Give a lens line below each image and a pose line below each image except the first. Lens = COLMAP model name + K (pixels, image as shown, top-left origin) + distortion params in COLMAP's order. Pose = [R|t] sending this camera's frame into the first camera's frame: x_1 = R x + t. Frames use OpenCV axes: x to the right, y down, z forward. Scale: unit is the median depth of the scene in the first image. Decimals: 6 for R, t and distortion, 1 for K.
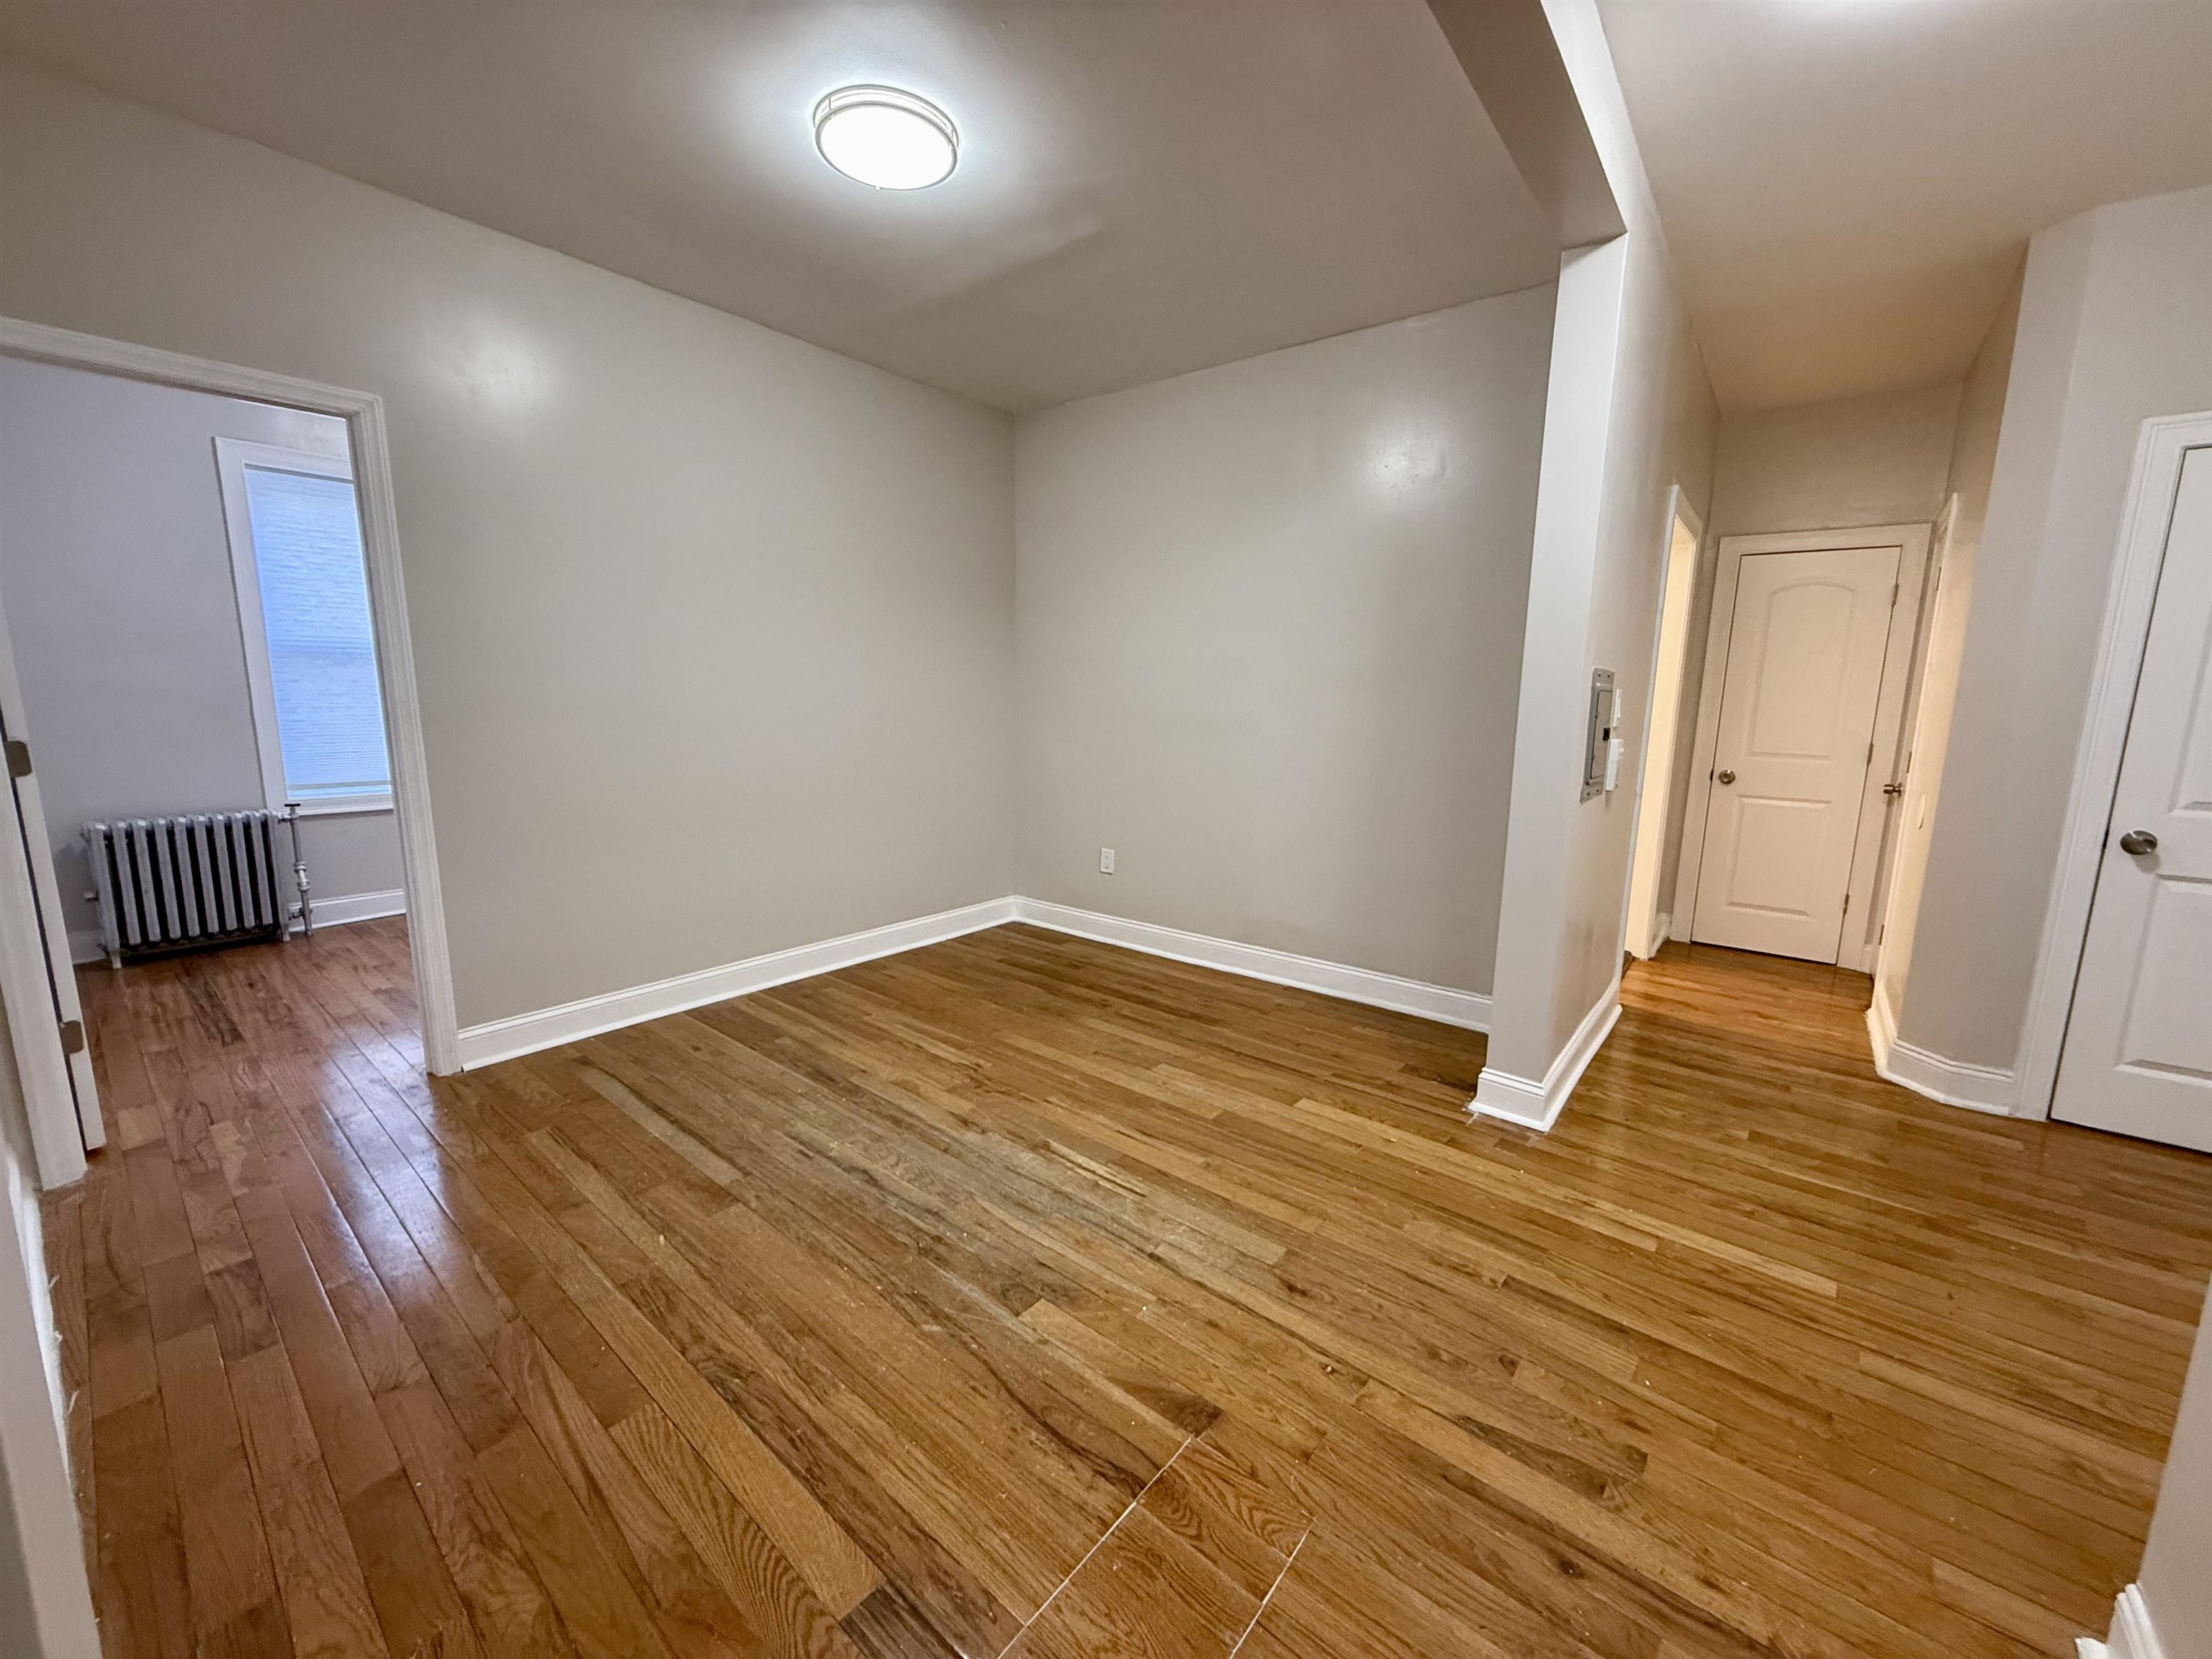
lens RADIAL K [[876.8, 0, 1100.0], [0, 876.8, 827.1], [0, 0, 1]] dist [-0.000284, -0.000111]
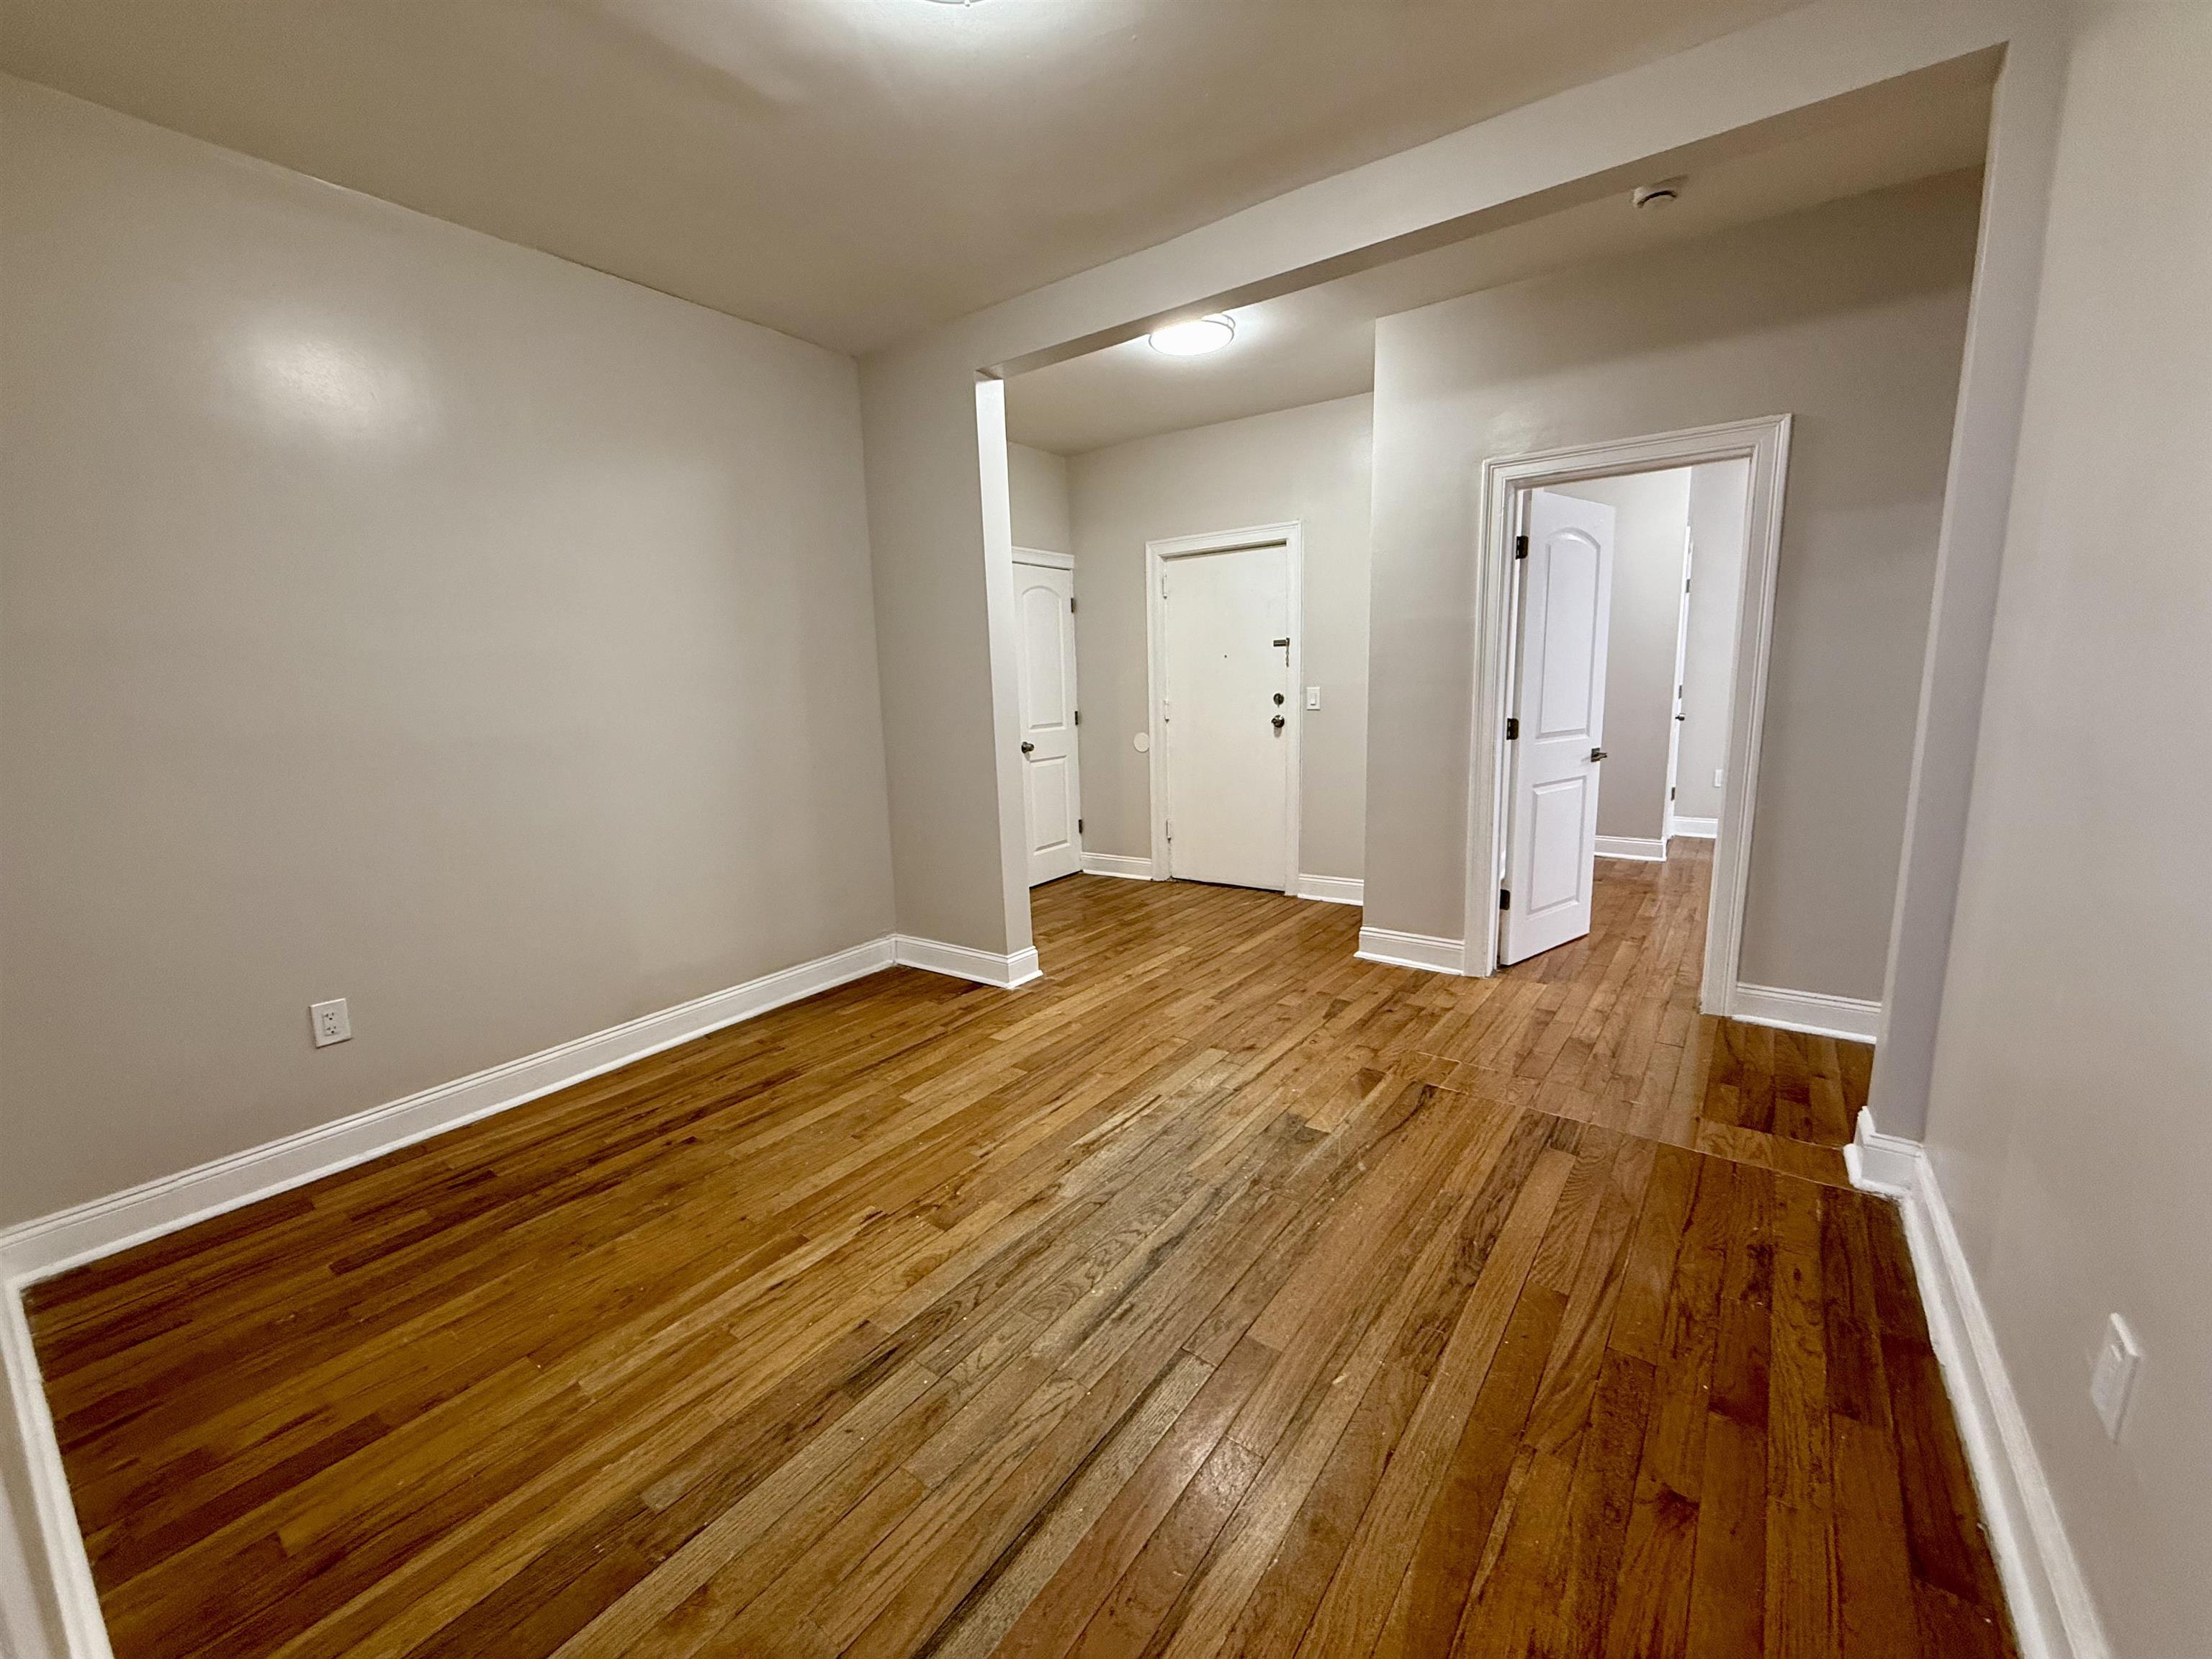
lens RADIAL K [[876.8, 0, 1100.0], [0, 876.8, 827.1], [0, 0, 1]] dist [-0.000284, -0.000111]
pose [[-0.051539, -0.180508, 0.982222, -0.927210], [0.189127, 0.963967, 0.187077, -0.156797], [-0.980599, 0.195406, -0.015543, 0.889235]]
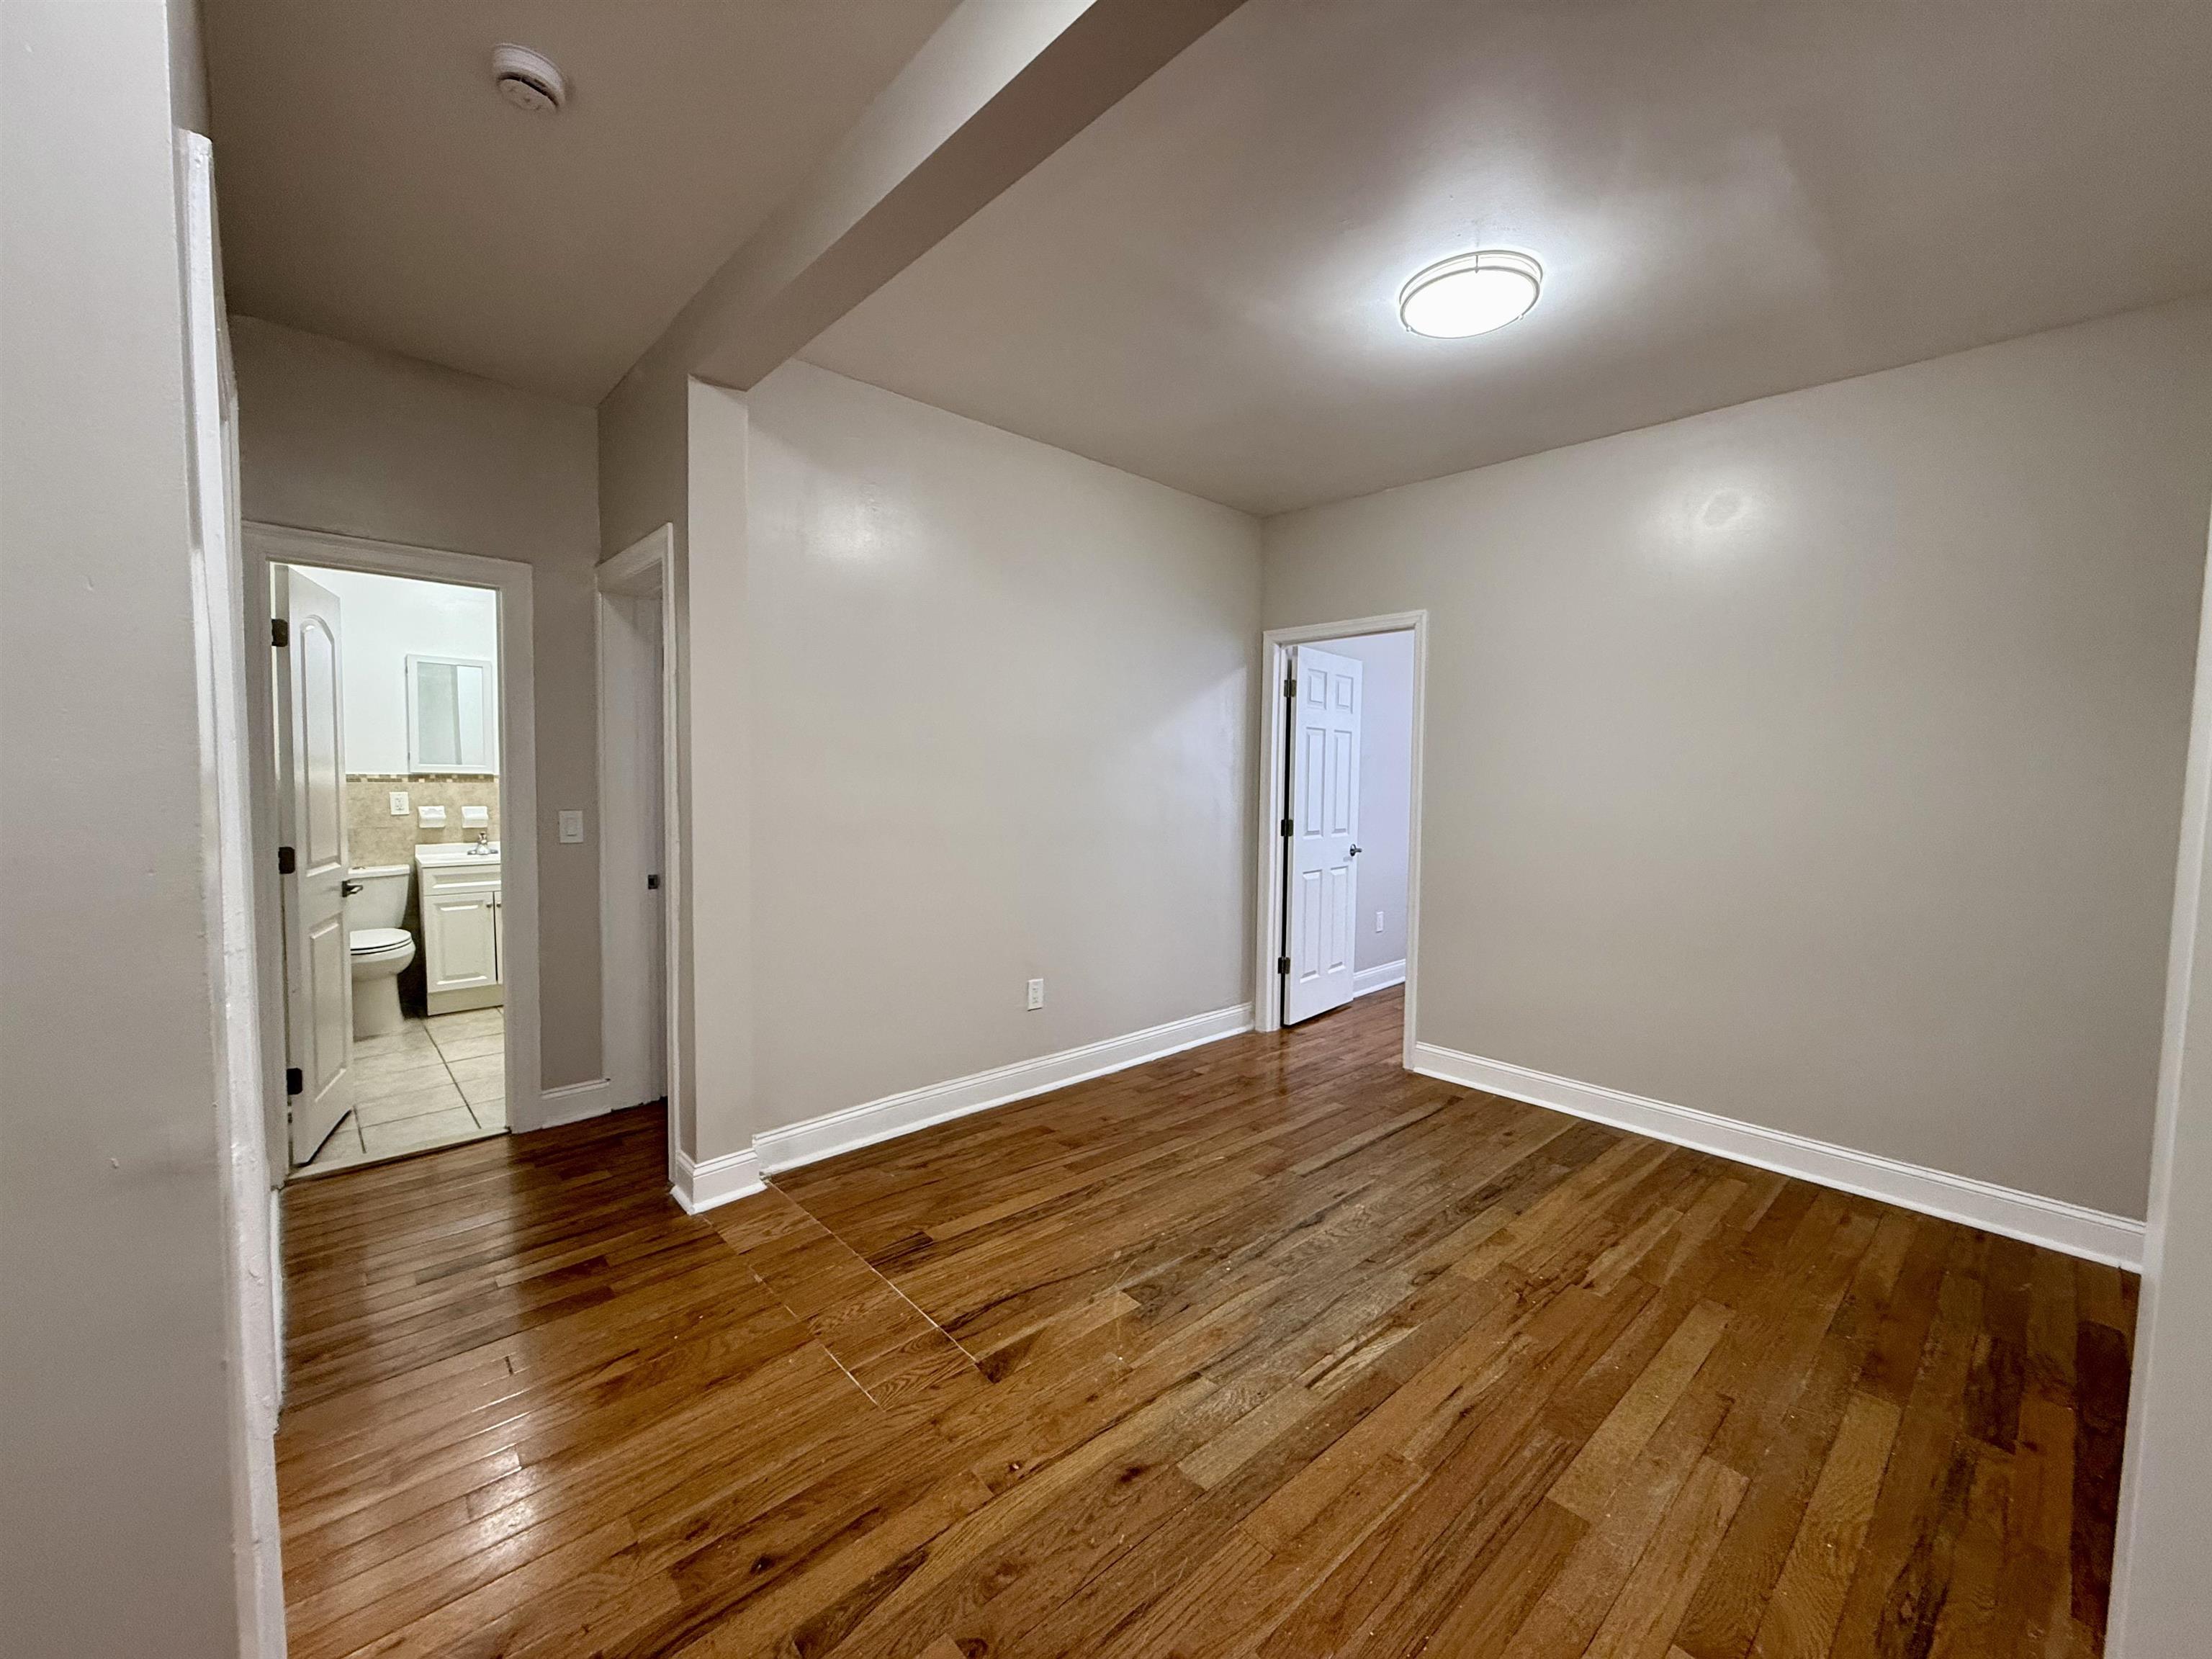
lens RADIAL K [[876.8, 0, 1100.0], [0, 876.8, 827.1], [0, 0, 1]] dist [-0.000284, -0.000111]
pose [[-0.143593, 0.040603, -0.988803, 0.782285], [-0.172615, 0.982814, 0.065424, -0.118523], [0.974467, 0.180077, -0.134117, 0.708592]]
